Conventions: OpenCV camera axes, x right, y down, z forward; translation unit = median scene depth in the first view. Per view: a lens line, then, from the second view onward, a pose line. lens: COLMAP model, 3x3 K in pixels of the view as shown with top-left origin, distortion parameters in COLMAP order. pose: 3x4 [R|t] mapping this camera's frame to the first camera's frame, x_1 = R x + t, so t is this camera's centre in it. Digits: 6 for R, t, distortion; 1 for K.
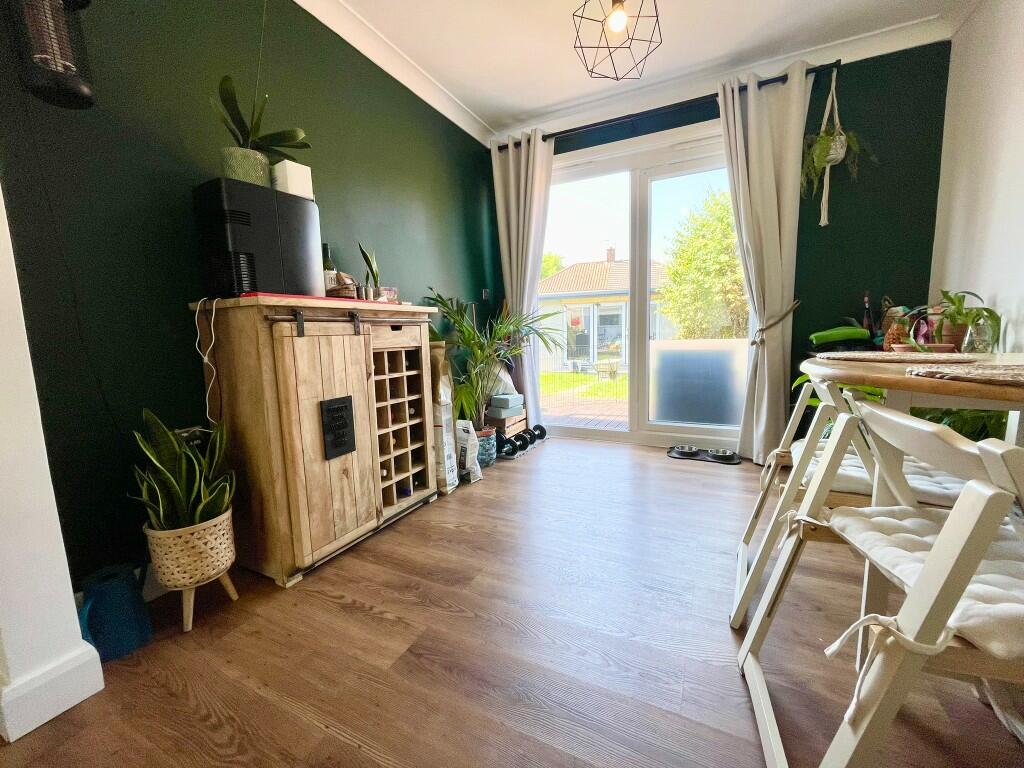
lens RADIAL K [[414.8, 0, 516.8], [0, 414.8, 386.2], [0, 0, 1]] dist [-0.004662, 0.000605]
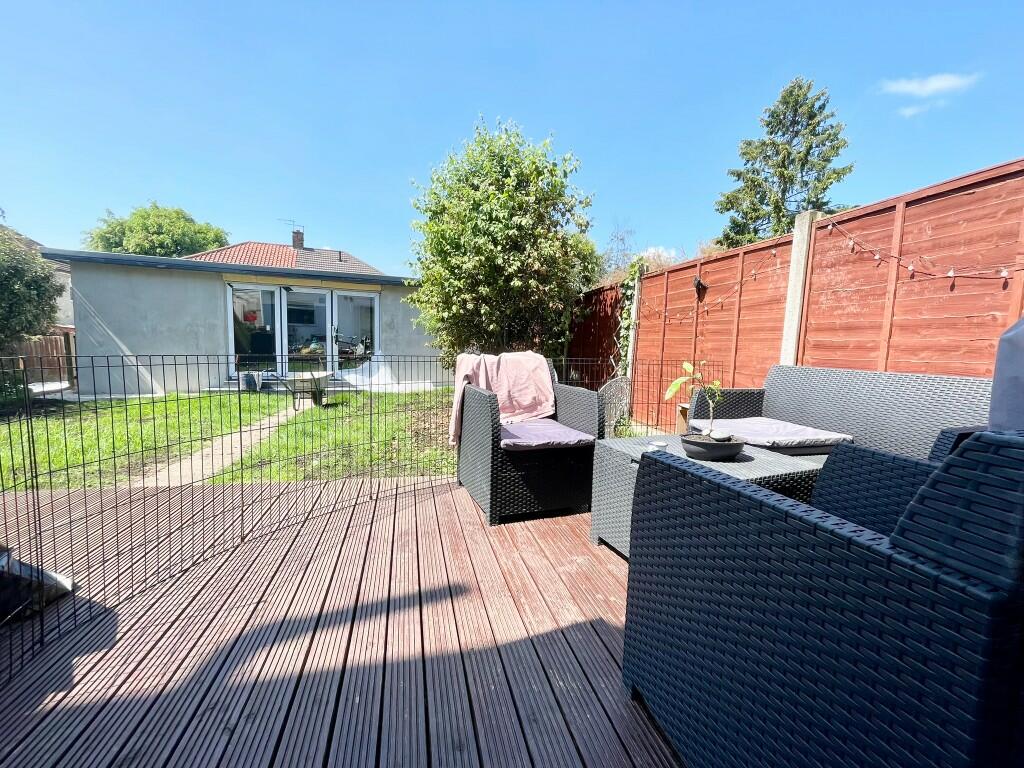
lens RADIAL K [[414.8, 0, 514.6], [0, 414.8, 386.6], [0, 0, 1]] dist [-0.004662, 0.000605]
pose [[0.761608, -0.023797, 0.647600, 0.161617], [0.030561, 0.999533, 0.000789, -0.120834], [-0.647317, 0.019190, 0.761980, 1.091310]]
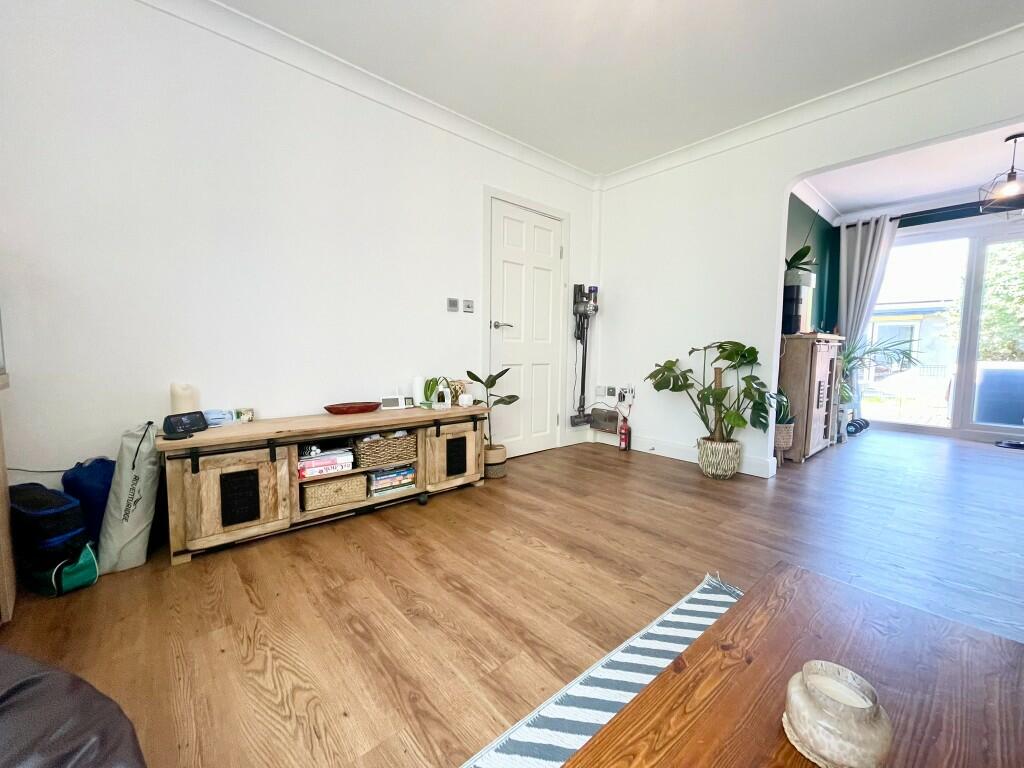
lens RADIAL K [[414.8, 0, 519.4], [0, 414.8, 388.0], [0, 0, 1]] dist [-0.004662, 0.000605]
pose [[0.926012, 0.063584, -0.372101, -0.561864], [-0.075522, 0.996989, -0.017581, 0.114757], [0.369863, 0.044382, 0.928026, -0.799940]]
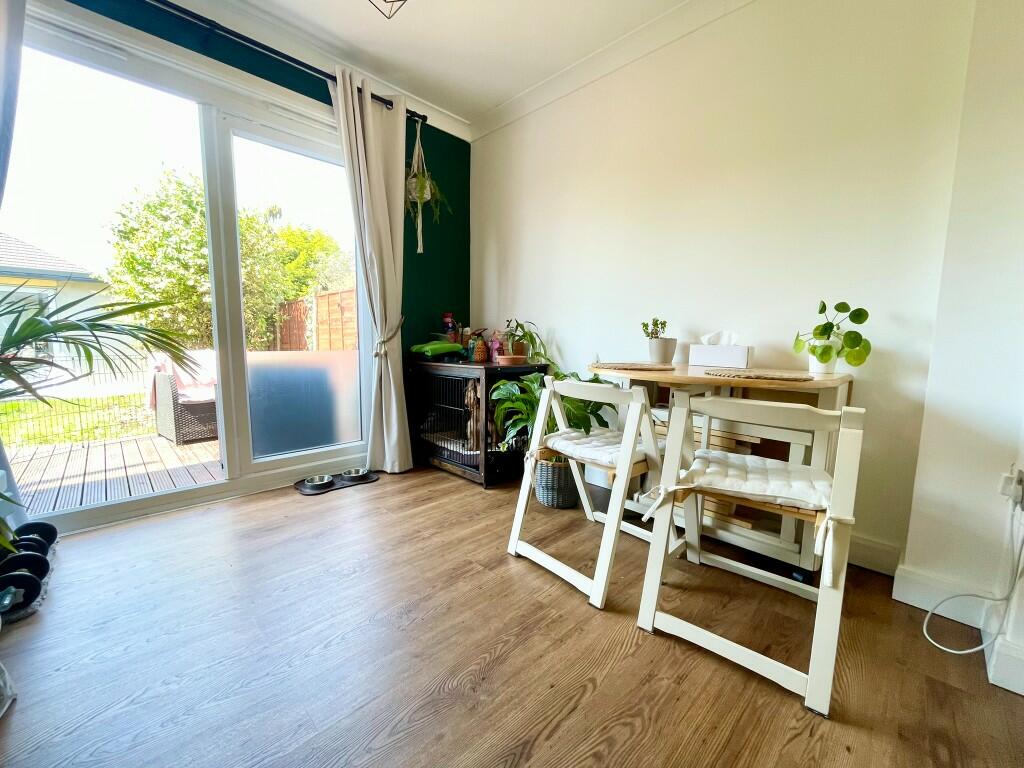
lens RADIAL K [[414.8, 0, 516.6], [0, 414.8, 386.1], [0, 0, 1]] dist [-0.004662, 0.000605]
pose [[0.328330, -0.080826, 0.941099, -0.225327], [0.098812, 0.993805, 0.050880, -0.040694], [-0.939381, 0.076286, 0.334282, 0.305684]]
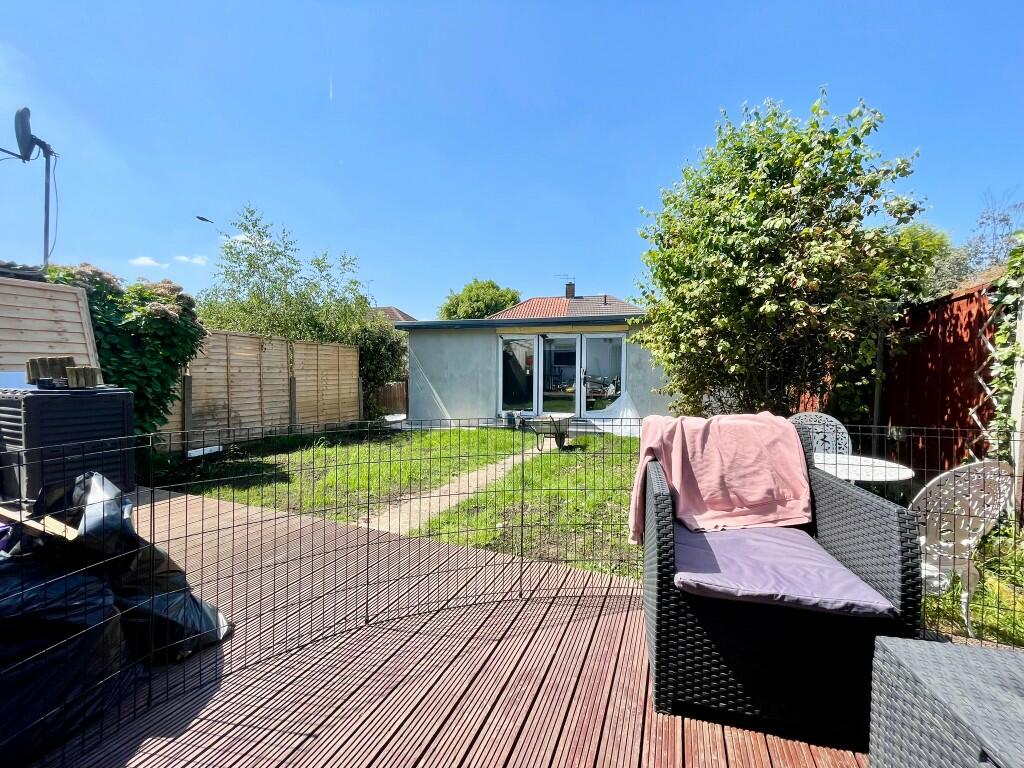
lens RADIAL K [[414.8, 0, 509.6], [0, 414.8, 384.6], [0, 0, 1]] dist [-0.004662, 0.000605]
pose [[0.997305, 0.024498, 0.069162, 0.370392], [-0.017833, 0.995281, -0.095384, -0.171911], [-0.071173, 0.093894, 0.993035, 1.204108]]
